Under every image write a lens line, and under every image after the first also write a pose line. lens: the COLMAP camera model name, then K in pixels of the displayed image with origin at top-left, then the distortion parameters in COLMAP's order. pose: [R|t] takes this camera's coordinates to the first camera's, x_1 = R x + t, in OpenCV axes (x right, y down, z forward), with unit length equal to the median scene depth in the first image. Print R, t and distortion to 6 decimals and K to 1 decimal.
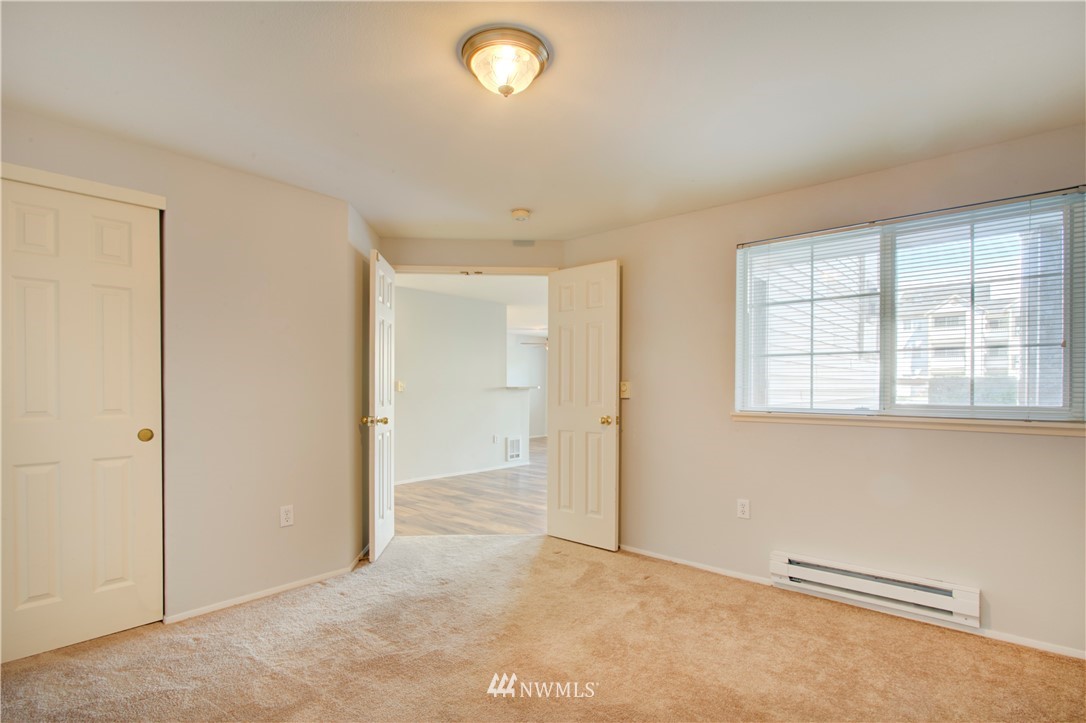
lens RADIAL K [[525.1, 0, 542.6], [0, 525.1, 338.9], [0, 0, 1]] dist [-0.018167, 0.005810]
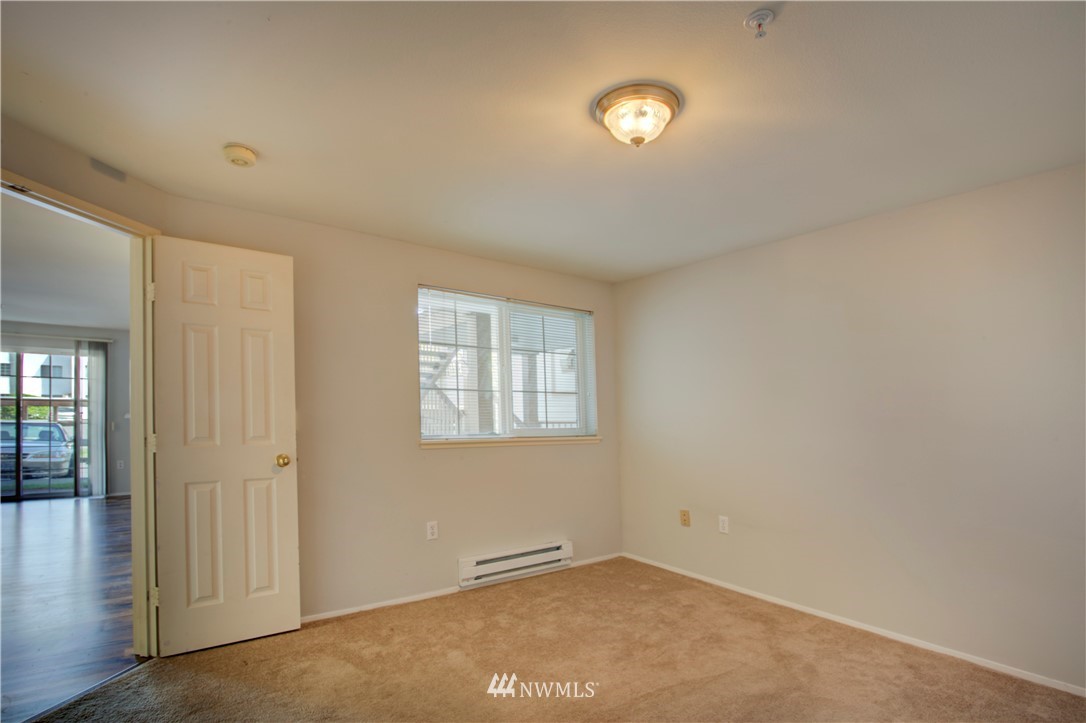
lens RADIAL K [[525.1, 0, 542.6], [0, 525.1, 338.9], [0, 0, 1]] dist [-0.018167, 0.005810]
pose [[0.228222, 0.138412, 0.963720, -0.660490], [-0.090556, 0.988570, -0.120536, 0.042869], [-0.969389, -0.059762, 0.238148, 0.543868]]
